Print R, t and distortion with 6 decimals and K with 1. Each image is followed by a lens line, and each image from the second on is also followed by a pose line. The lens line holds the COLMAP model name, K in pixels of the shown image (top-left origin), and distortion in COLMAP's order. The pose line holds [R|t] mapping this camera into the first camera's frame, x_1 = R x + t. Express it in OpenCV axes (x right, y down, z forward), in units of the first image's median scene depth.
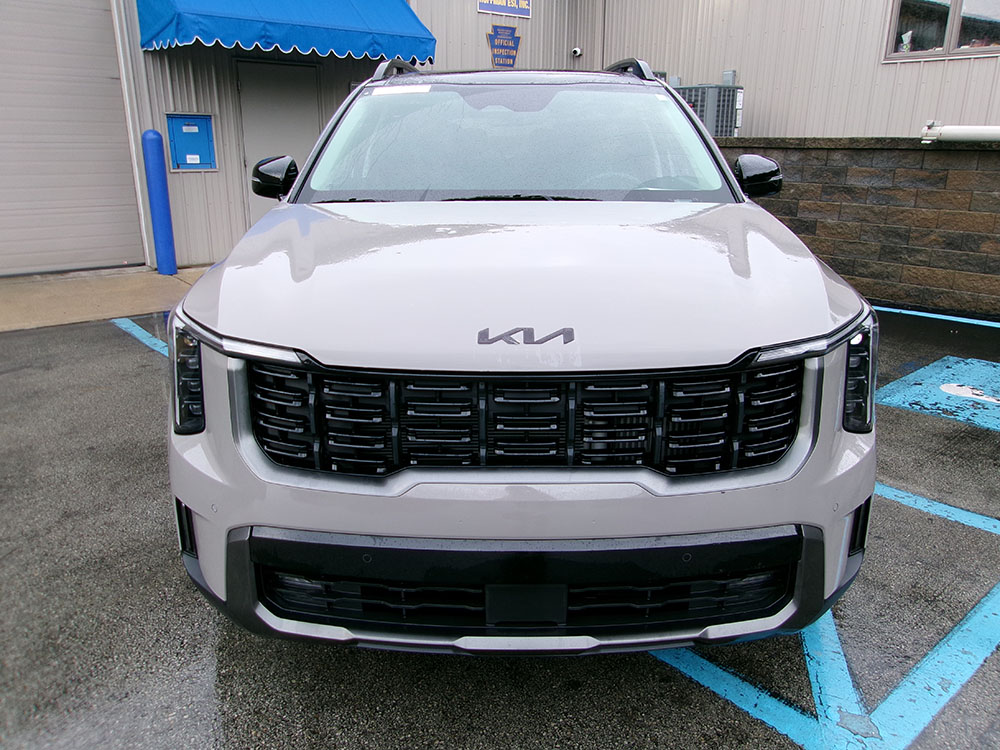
lens RADIAL K [[776.2, 0, 503.0], [0, 776.2, 384.6], [0, 0, 1]] dist [-0.024754, 0.039529]
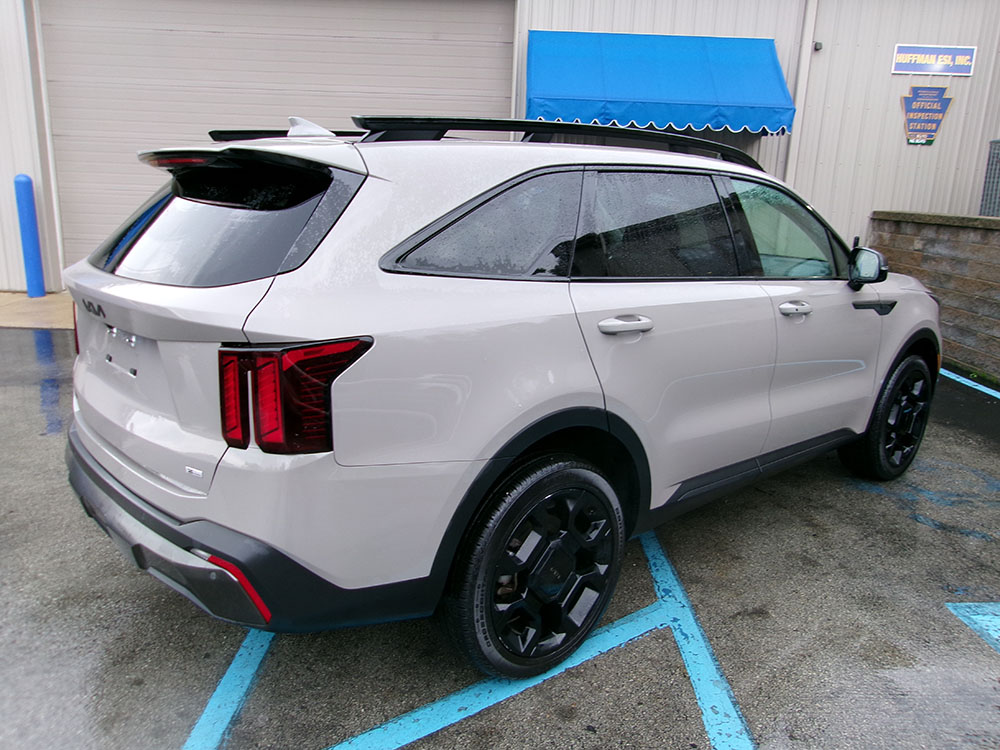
lens RADIAL K [[776.2, 0, 500.5], [0, 776.2, 370.9], [0, 0, 1]] dist [-0.024754, 0.039529]
pose [[0.752827, 0.174245, -0.634736, 0.314585], [-0.228787, 0.973468, -0.004120, -0.050147], [0.617177, 0.148321, 0.772718, 0.099964]]
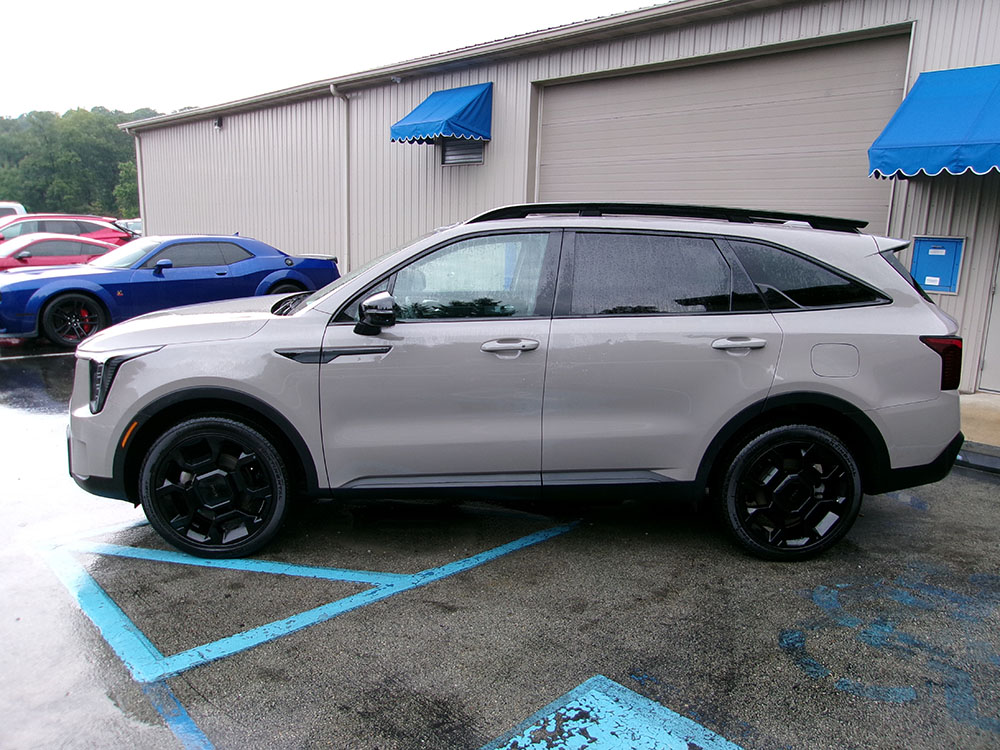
lens RADIAL K [[776.2, 0, 501.7], [0, 776.2, 366.7], [0, 0, 1]] dist [-0.024754, 0.039529]
pose [[0.031259, 0.177136, -0.983690, 0.587887], [-0.327030, 0.931813, 0.157402, -0.166743], [0.944497, 0.316776, 0.087057, 0.431689]]
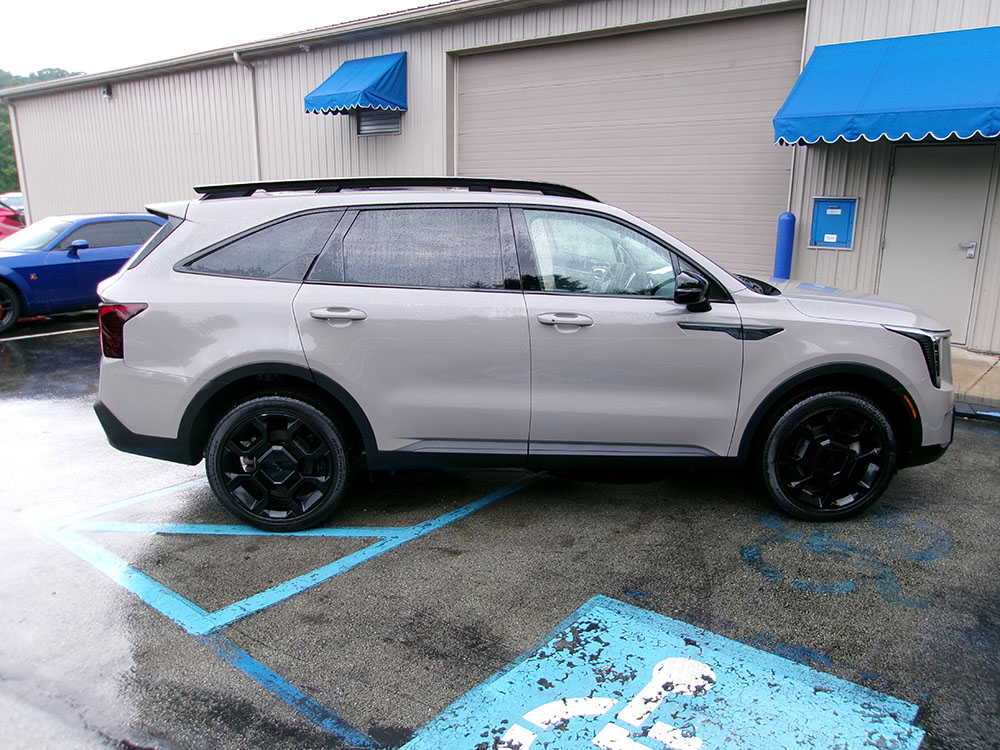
lens RADIAL K [[776.2, 0, 500.4], [0, 776.2, 369.1], [0, 0, 1]] dist [-0.024754, 0.039529]
pose [[0.159557, 0.218849, -0.962625, 0.629644], [-0.300425, 0.939631, 0.163825, -0.158631], [0.940365, 0.263057, 0.215673, 0.378037]]
